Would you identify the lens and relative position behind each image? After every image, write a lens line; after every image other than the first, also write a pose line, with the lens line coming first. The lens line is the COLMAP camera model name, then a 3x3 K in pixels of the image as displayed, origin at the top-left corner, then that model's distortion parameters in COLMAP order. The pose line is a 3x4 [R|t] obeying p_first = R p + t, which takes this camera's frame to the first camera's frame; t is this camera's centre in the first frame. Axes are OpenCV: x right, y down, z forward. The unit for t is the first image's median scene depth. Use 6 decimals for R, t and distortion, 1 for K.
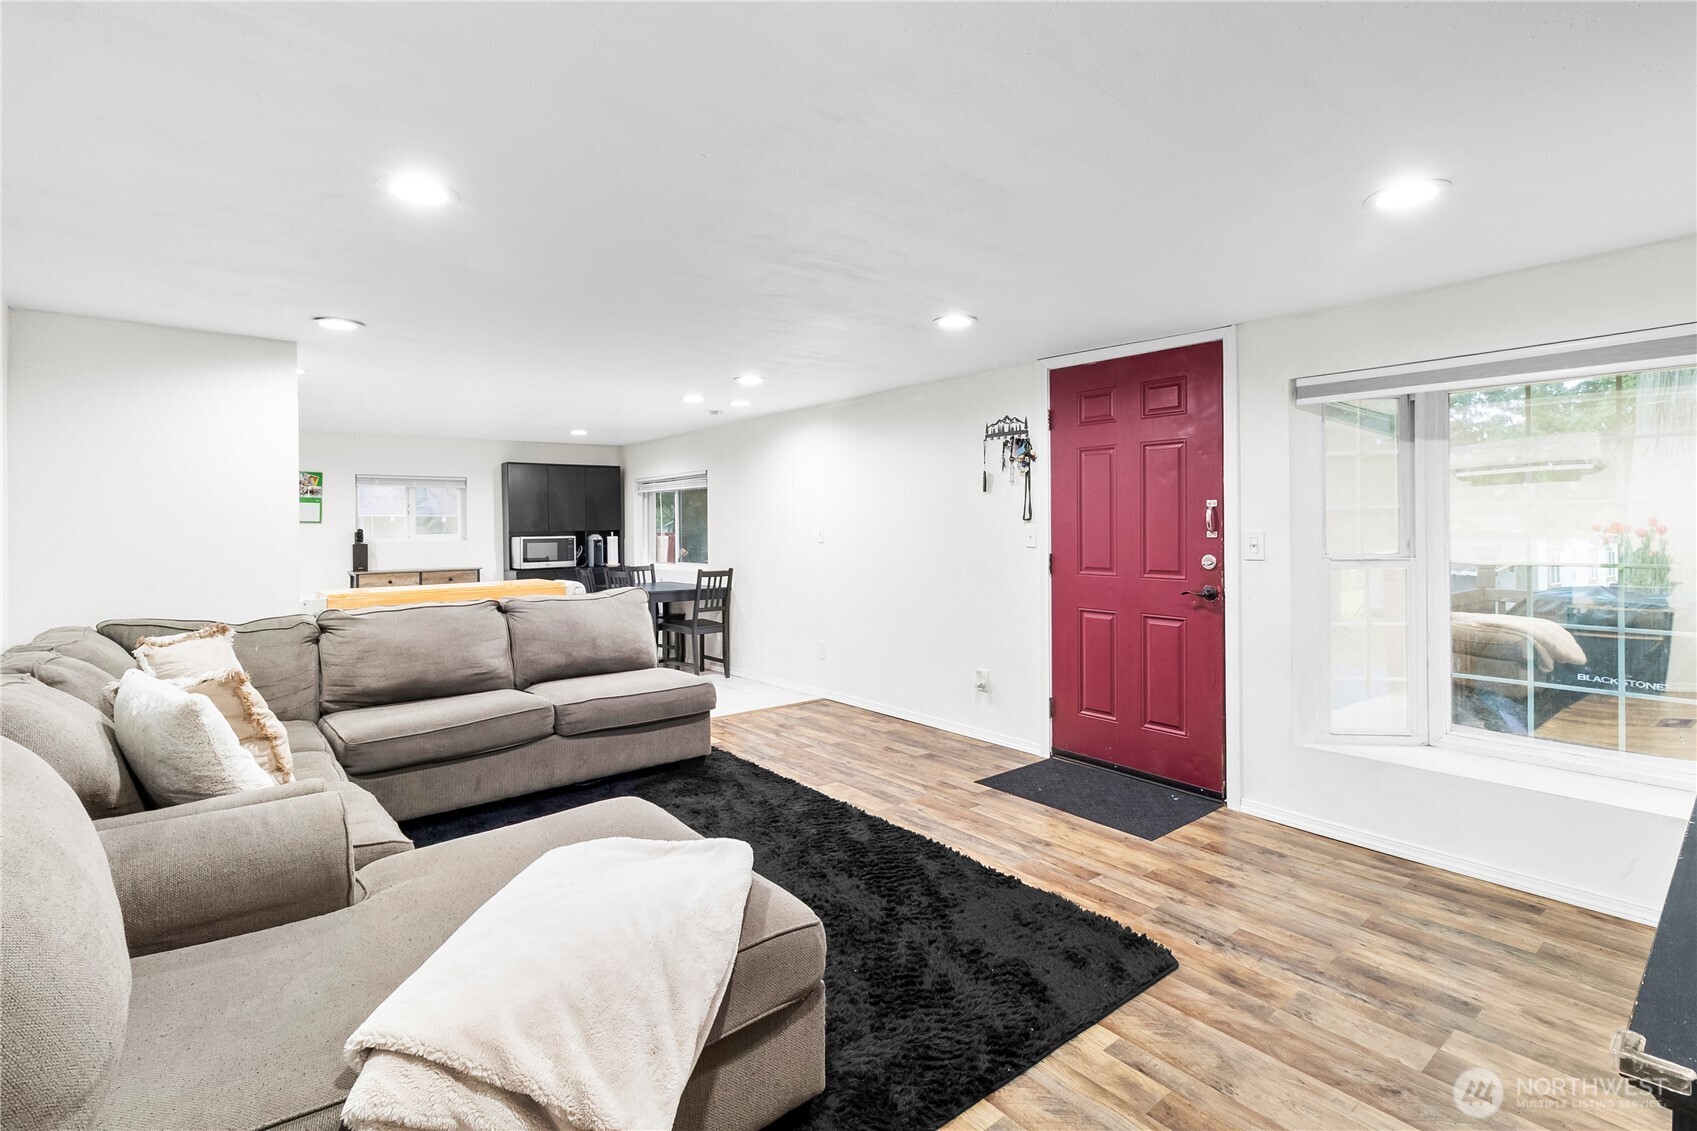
lens RADIAL K [[790.1, 0, 853.3], [0, 790.1, 535.0], [0, 0, 1]] dist [0.002316, -0.000177]
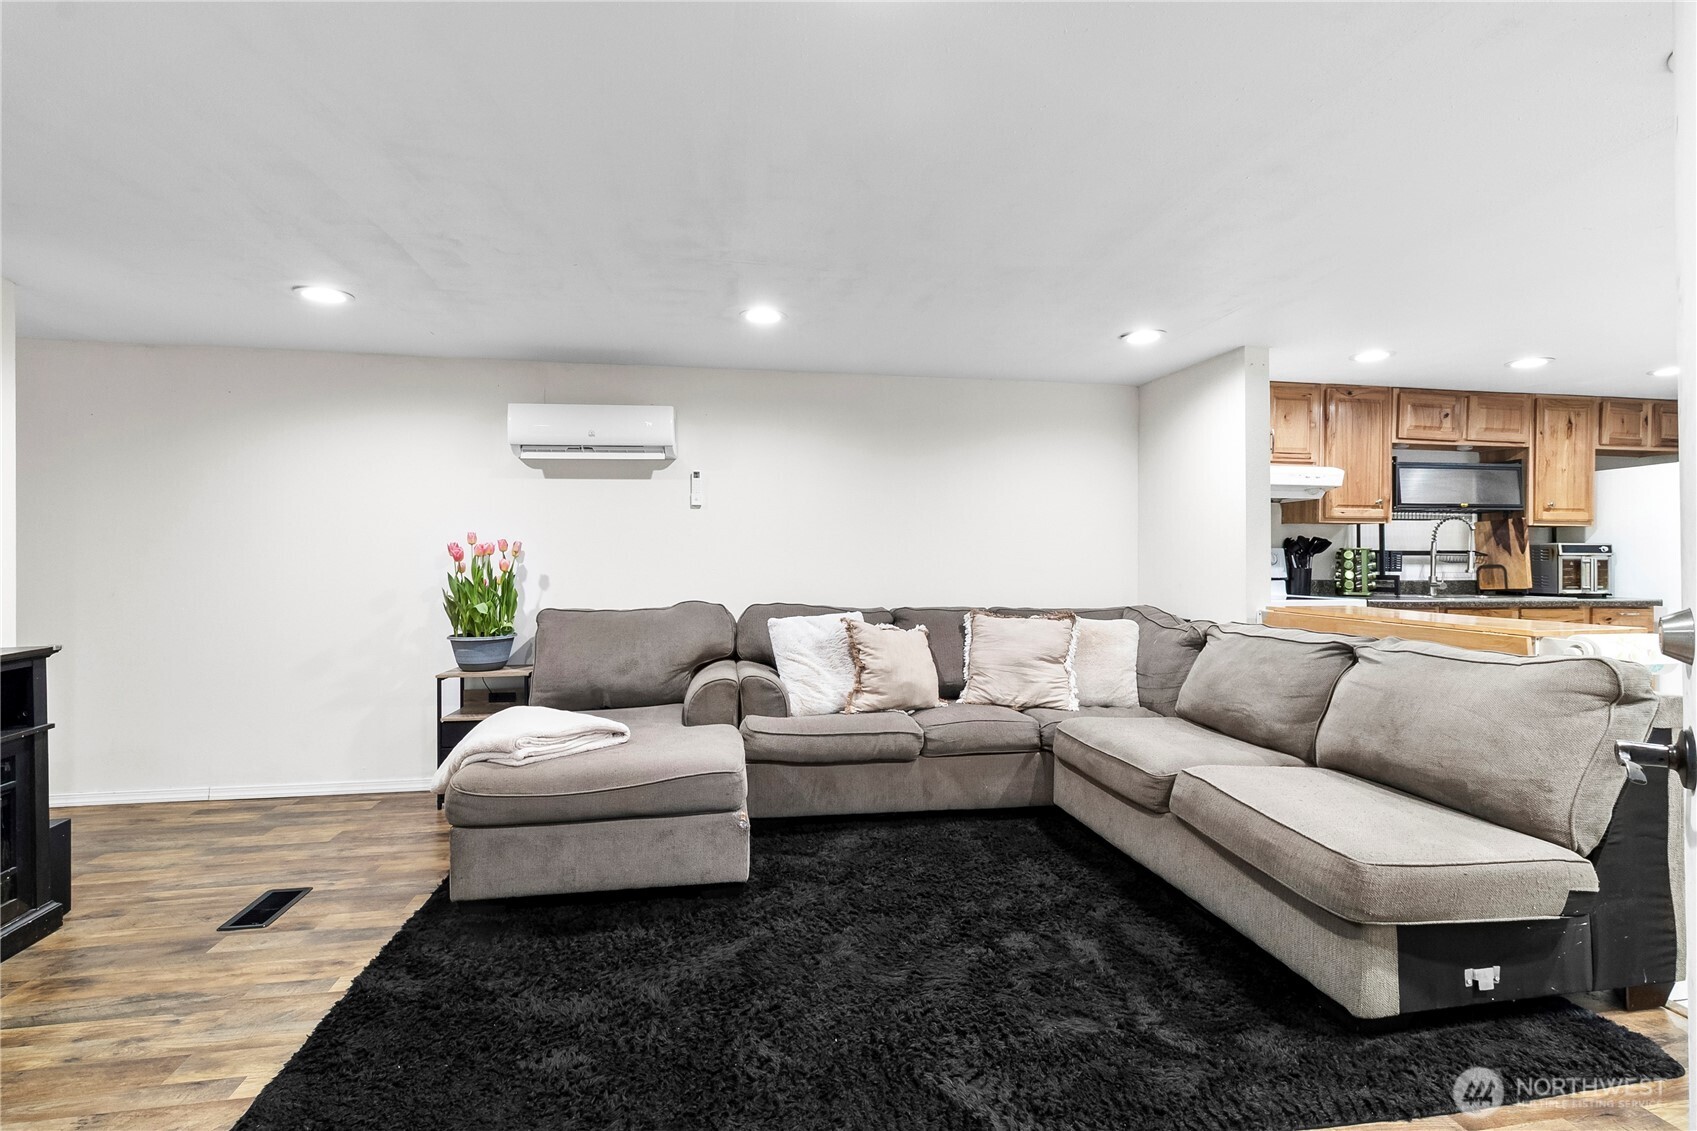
lens RADIAL K [[791.1, 0, 850.4], [0, 791.1, 549.0], [0, 0, 1]] dist [0.000659, 0.000009]
pose [[-0.494448, 0.000967, -0.869207, 0.424226], [-0.005644, 0.999975, 0.004323, 0.008703], [0.869189, 0.007044, -0.494430, 1.135548]]
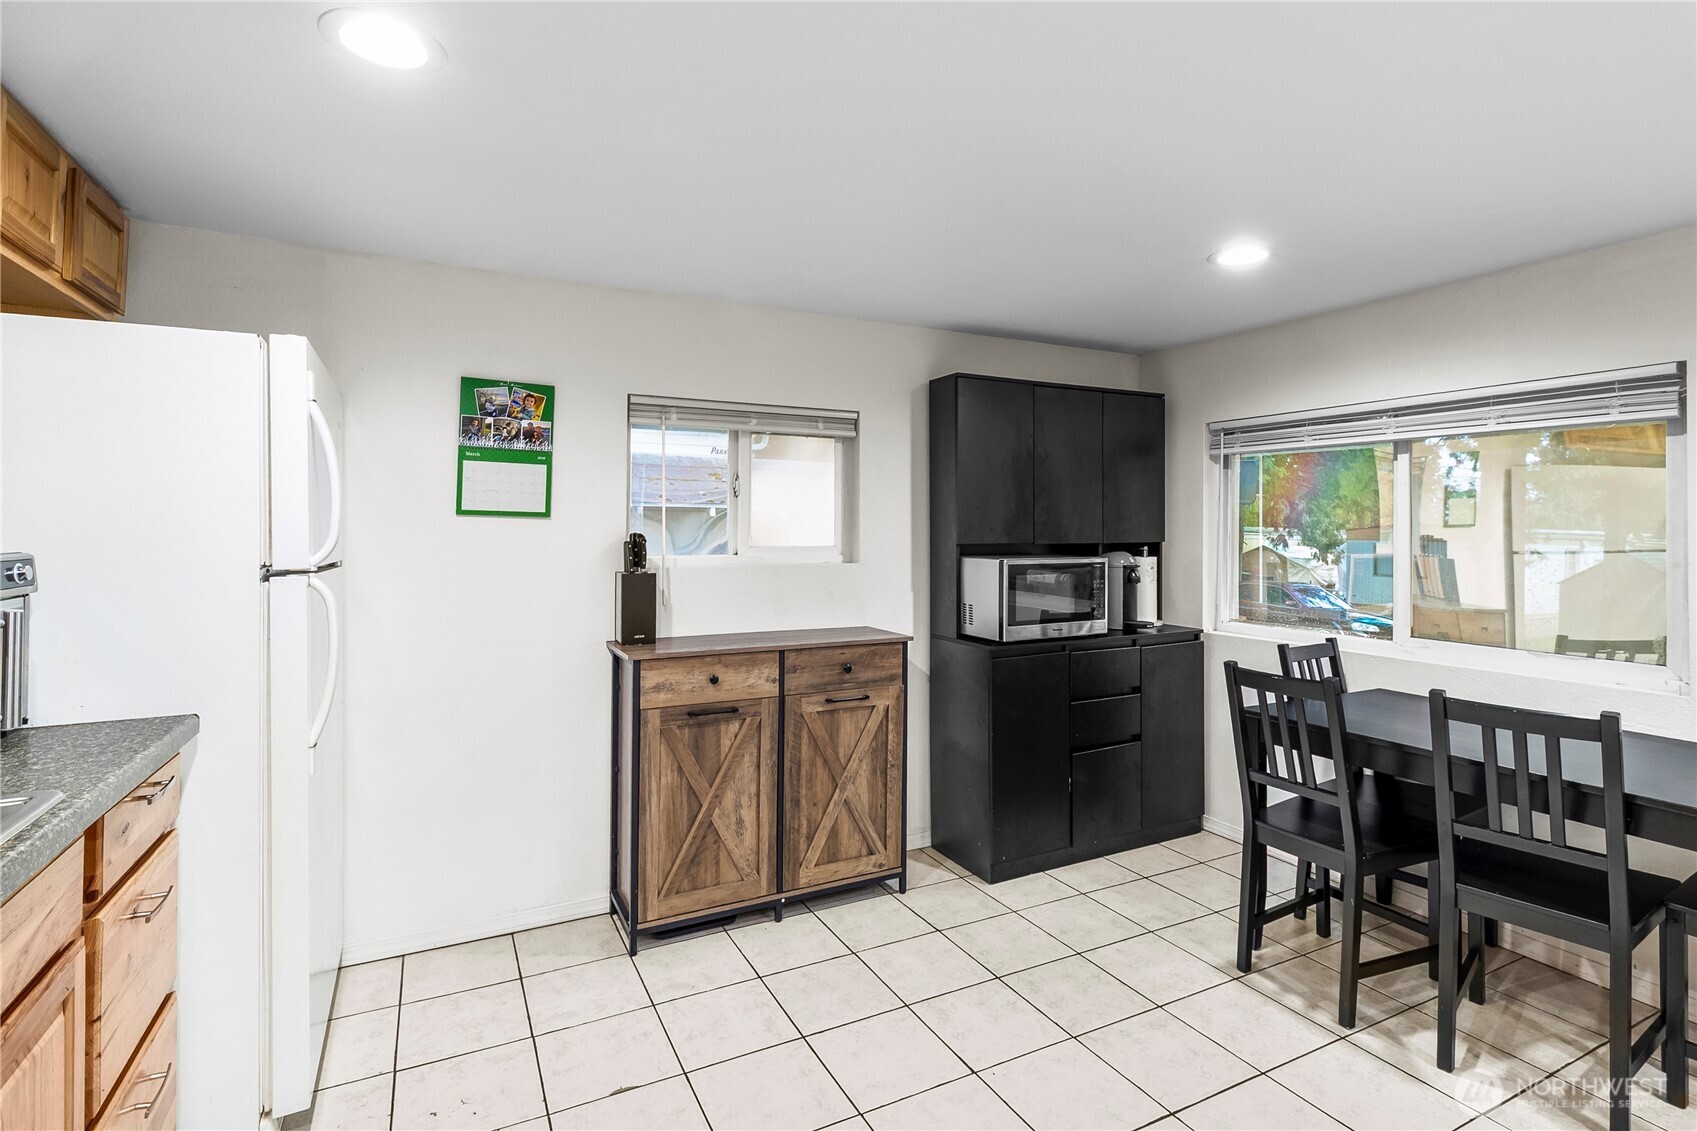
lens RADIAL K [[817.8, 0, 839.1], [0, 817.8, 524.1], [0, 0, 1]] dist [0.002517, -0.000464]
pose [[0.975143, 0.015264, -0.221050, -0.883878], [-0.017726, 0.999801, -0.009157, -0.020933], [0.220866, 0.012847, 0.975220, 1.270783]]
